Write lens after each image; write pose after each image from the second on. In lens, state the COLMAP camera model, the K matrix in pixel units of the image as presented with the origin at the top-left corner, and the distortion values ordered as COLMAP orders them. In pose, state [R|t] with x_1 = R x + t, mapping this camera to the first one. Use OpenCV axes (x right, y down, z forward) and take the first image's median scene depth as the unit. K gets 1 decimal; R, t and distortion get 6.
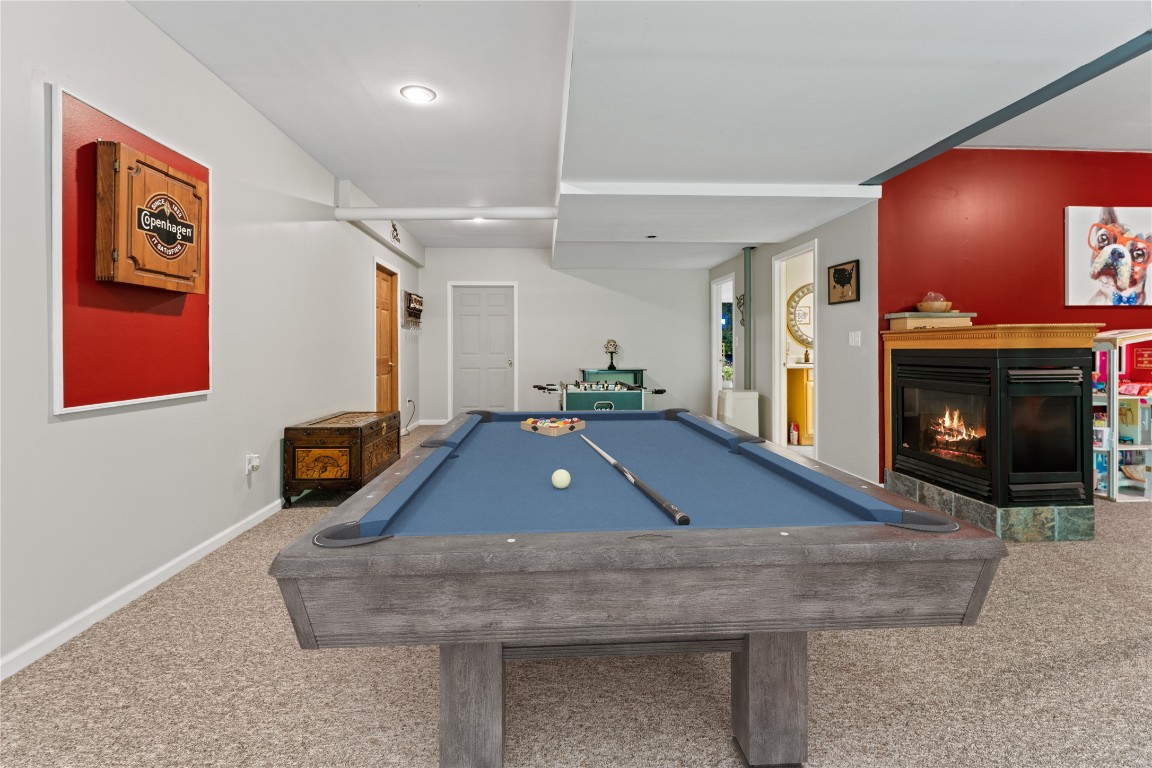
lens RADIAL K [[532.4, 0, 575.6], [0, 532.4, 348.6], [0, 0, 1]] dist [0.000007, -0.000045]
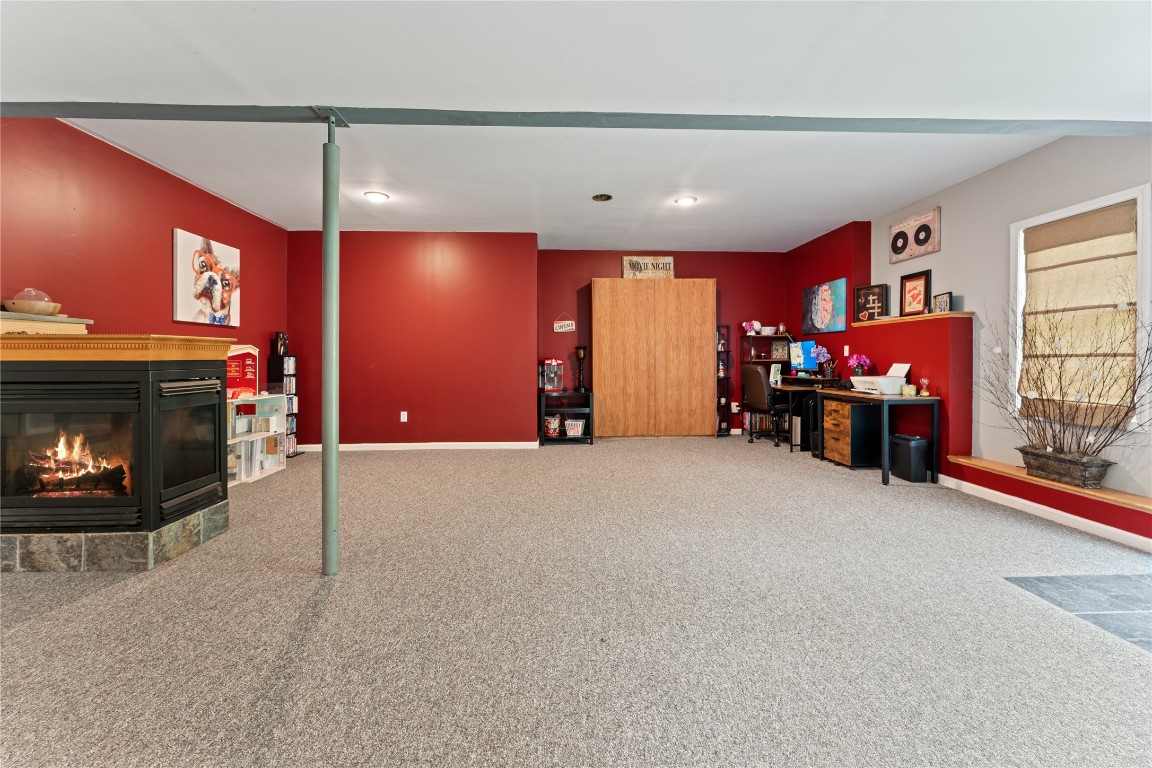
lens RADIAL K [[467.1, 0, 575.9], [0, 467.1, 359.9], [0, 0, 1]] dist [0.000063, 0.000092]
pose [[0.015985, 0.001609, 0.999871, -0.006087], [-0.000614, 0.999999, -0.001600, -0.000162], [-0.999872, -0.000589, 0.015986, 0.191285]]
